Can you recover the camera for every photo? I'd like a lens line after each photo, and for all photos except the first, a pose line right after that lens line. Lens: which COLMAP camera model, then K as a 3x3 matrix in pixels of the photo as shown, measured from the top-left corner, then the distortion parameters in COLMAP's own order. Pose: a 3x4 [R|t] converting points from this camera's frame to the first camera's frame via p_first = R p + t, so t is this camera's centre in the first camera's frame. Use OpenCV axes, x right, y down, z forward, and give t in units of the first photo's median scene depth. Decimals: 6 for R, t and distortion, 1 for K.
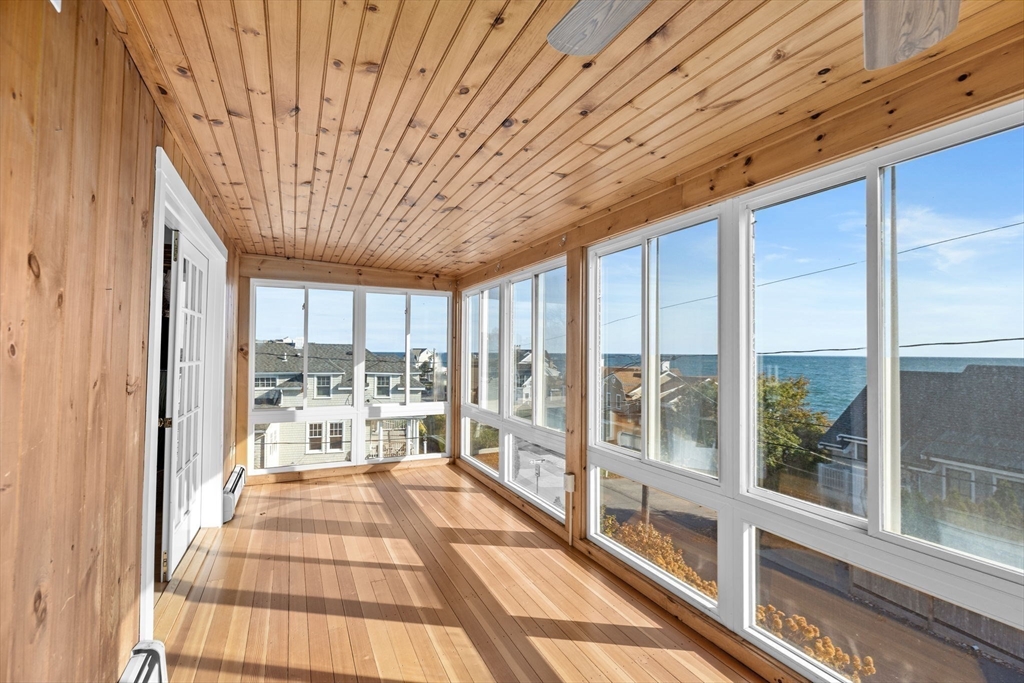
lens RADIAL K [[464.0, 0, 510.2], [0, 464.0, 340.9], [0, 0, 1]] dist [-0.005828, 0.003413]
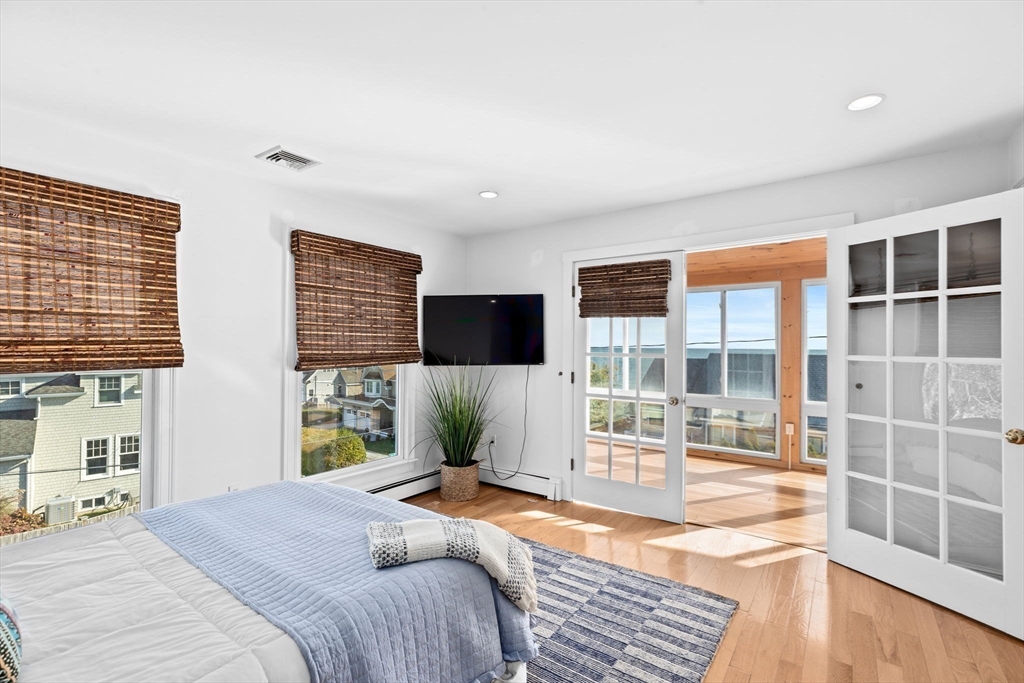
lens RADIAL K [[464.0, 0, 510.0], [0, 464.0, 339.7], [0, 0, 1]] dist [-0.005828, 0.003413]
pose [[0.874261, 0.004015, 0.485439, -0.196975], [-0.010463, 0.999889, 0.010574, -0.000096], [-0.485343, -0.014323, 0.874206, 0.013528]]
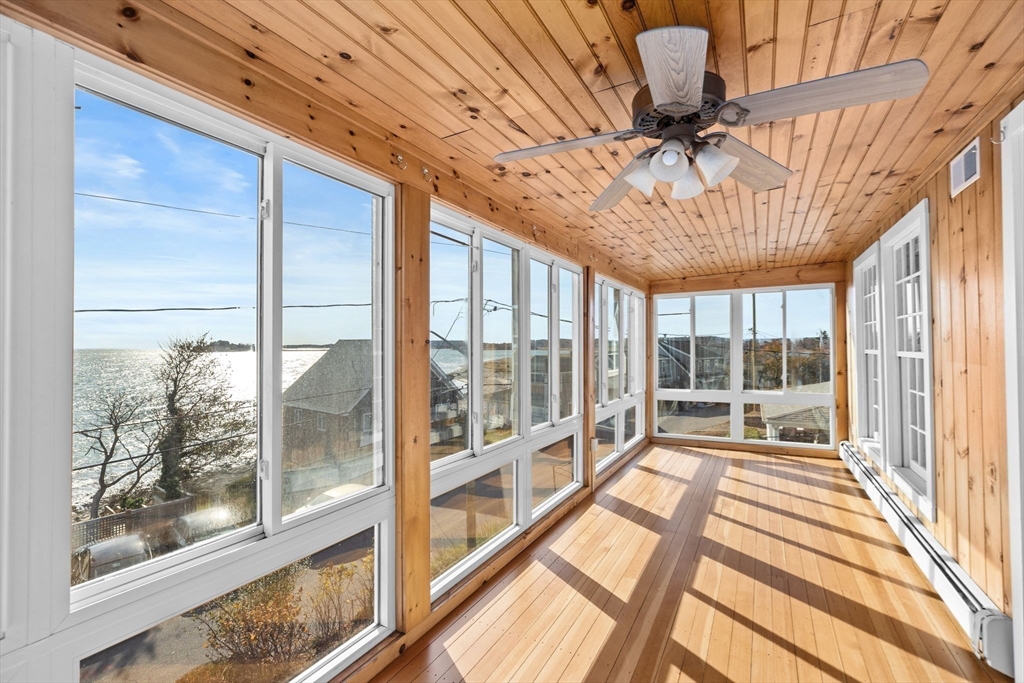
lens RADIAL K [[464.0, 0, 515.3], [0, 464.0, 337.4], [0, 0, 1]] dist [-0.005828, 0.003413]
pose [[-0.598619, 0.015937, 0.800875, -0.045888], [-0.010473, 0.999561, -0.027719, 0.005794], [-0.800965, -0.024981, -0.598189, 0.185391]]
